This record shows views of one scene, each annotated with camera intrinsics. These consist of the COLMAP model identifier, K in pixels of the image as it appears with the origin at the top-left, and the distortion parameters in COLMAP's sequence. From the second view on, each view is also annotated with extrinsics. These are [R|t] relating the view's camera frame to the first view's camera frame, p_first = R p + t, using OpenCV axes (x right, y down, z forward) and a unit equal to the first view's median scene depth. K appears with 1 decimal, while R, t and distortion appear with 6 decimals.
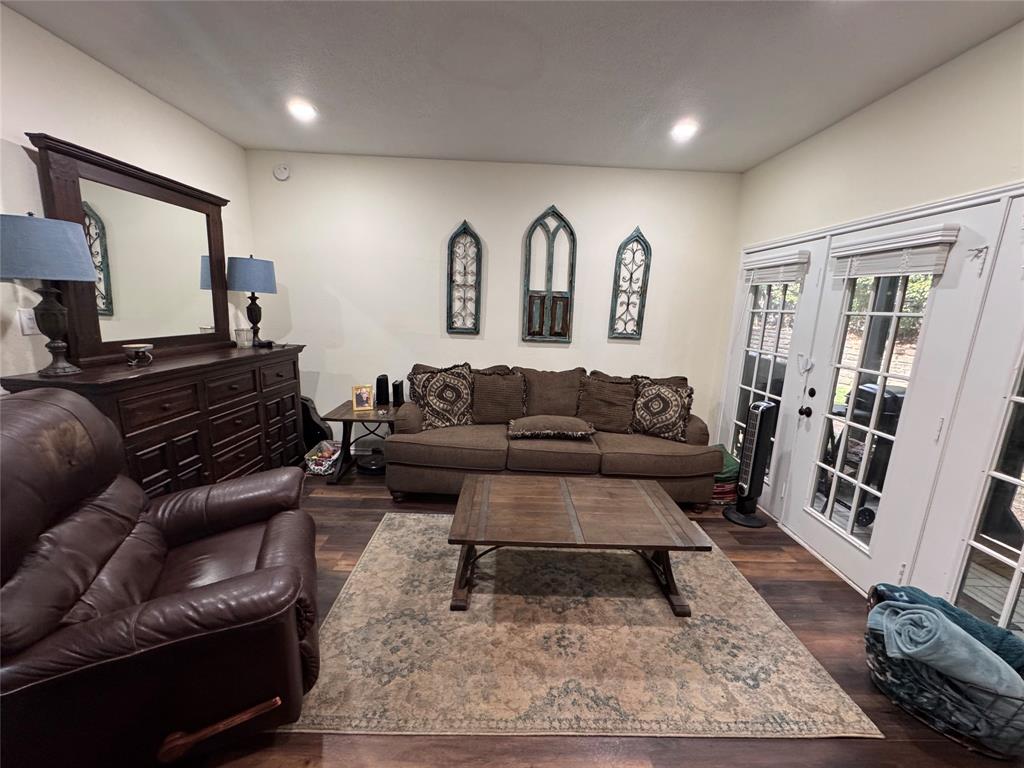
lens RADIAL K [[416.6, 0, 511.3], [0, 416.6, 385.2], [0, 0, 1]] dist [-0.003007, -0.000318]
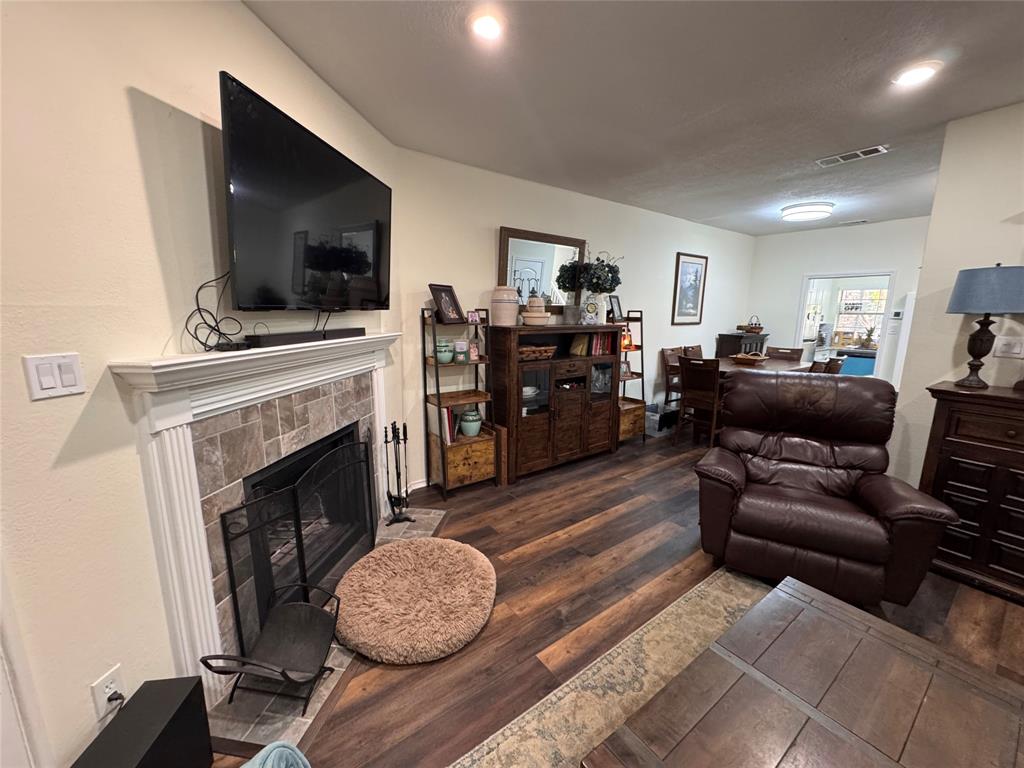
lens RADIAL K [[416.6, 0, 512.4], [0, 416.6, 382.4], [0, 0, 1]] dist [-0.003007, -0.000318]
pose [[-0.812089, 0.053034, -0.581119, 1.026340], [-0.156181, 0.939776, 0.304022, -0.256623], [0.562244, 0.337653, -0.754899, 1.461677]]
